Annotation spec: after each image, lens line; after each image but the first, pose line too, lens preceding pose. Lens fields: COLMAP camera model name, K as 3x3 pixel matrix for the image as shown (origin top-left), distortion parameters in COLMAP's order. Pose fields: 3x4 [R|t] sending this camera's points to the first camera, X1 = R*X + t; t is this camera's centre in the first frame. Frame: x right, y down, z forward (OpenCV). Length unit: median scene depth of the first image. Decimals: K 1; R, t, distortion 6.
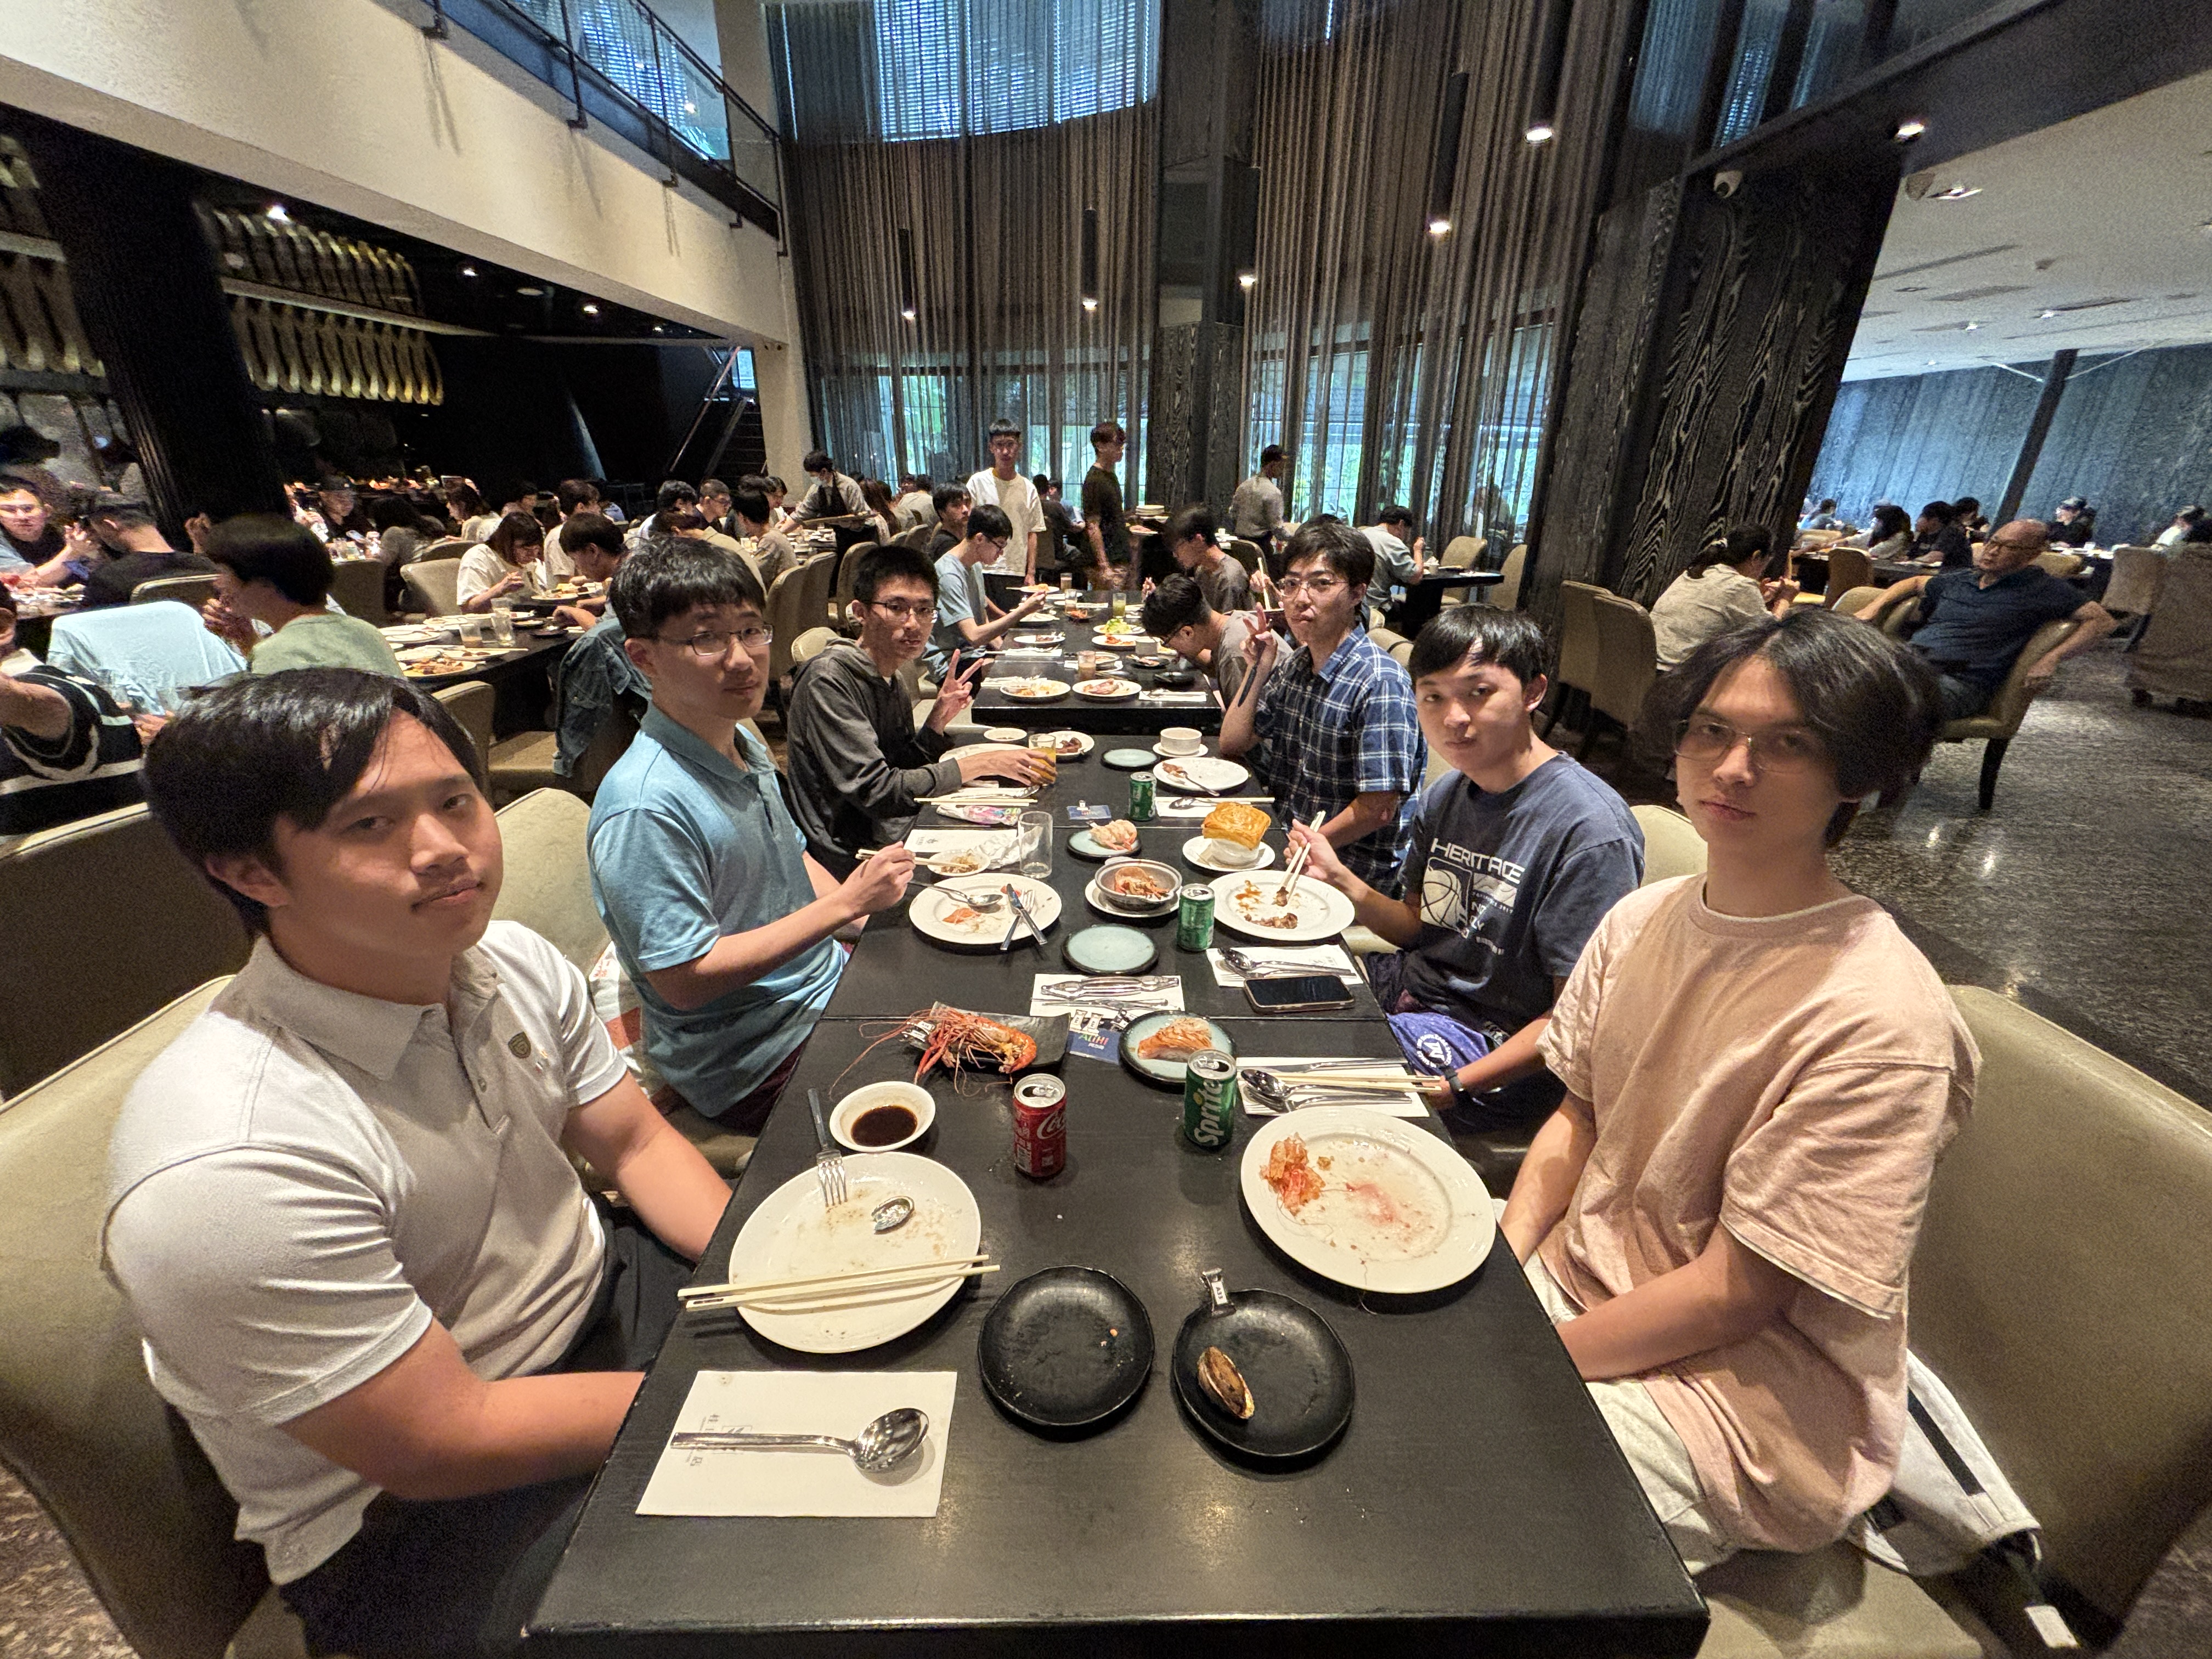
lens RADIAL K [[893.5, 0, 1103.9], [0, 893.5, 826.3], [0, 0, 1]] dist [-0.002373, 0.001414]
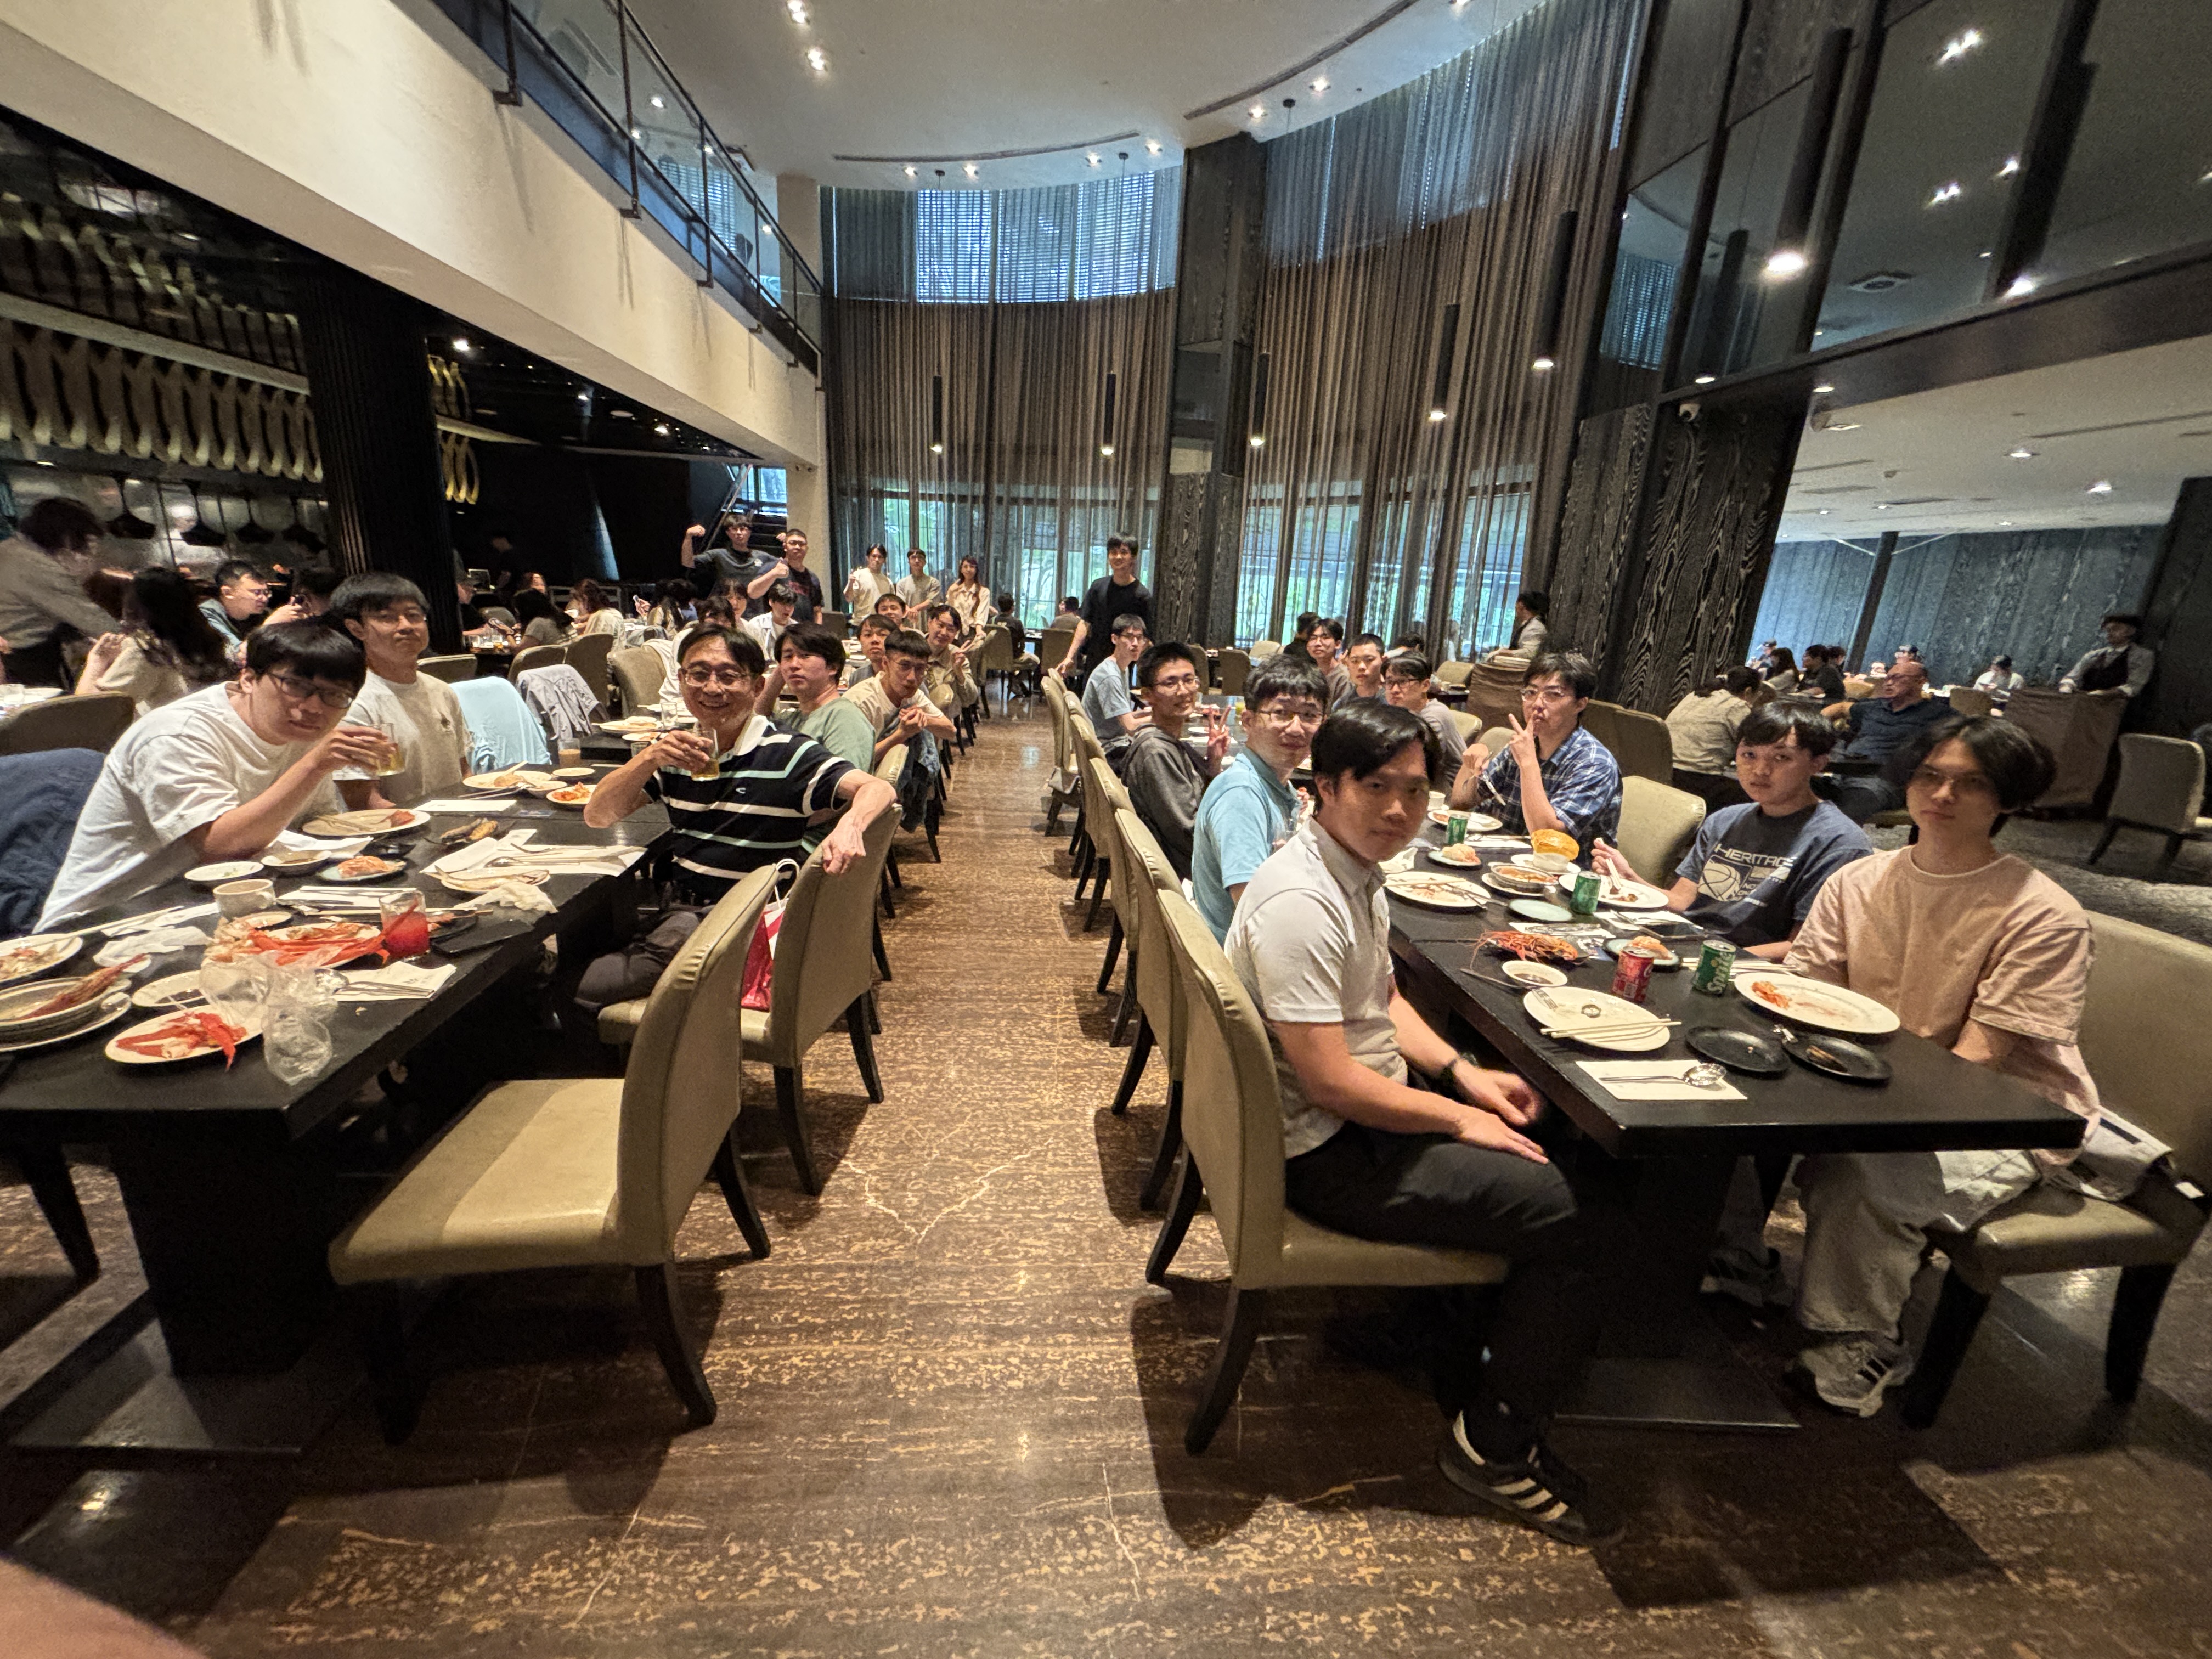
lens RADIAL K [[893.5, 0, 1107.3], [0, 893.5, 827.8], [0, 0, 1]] dist [-0.002373, 0.001414]
pose [[0.994612, 0.014174, 0.102698, -0.149444], [-0.002087, 0.993146, -0.116862, 0.029098], [-0.103651, 0.116018, 0.987824, -0.079186]]
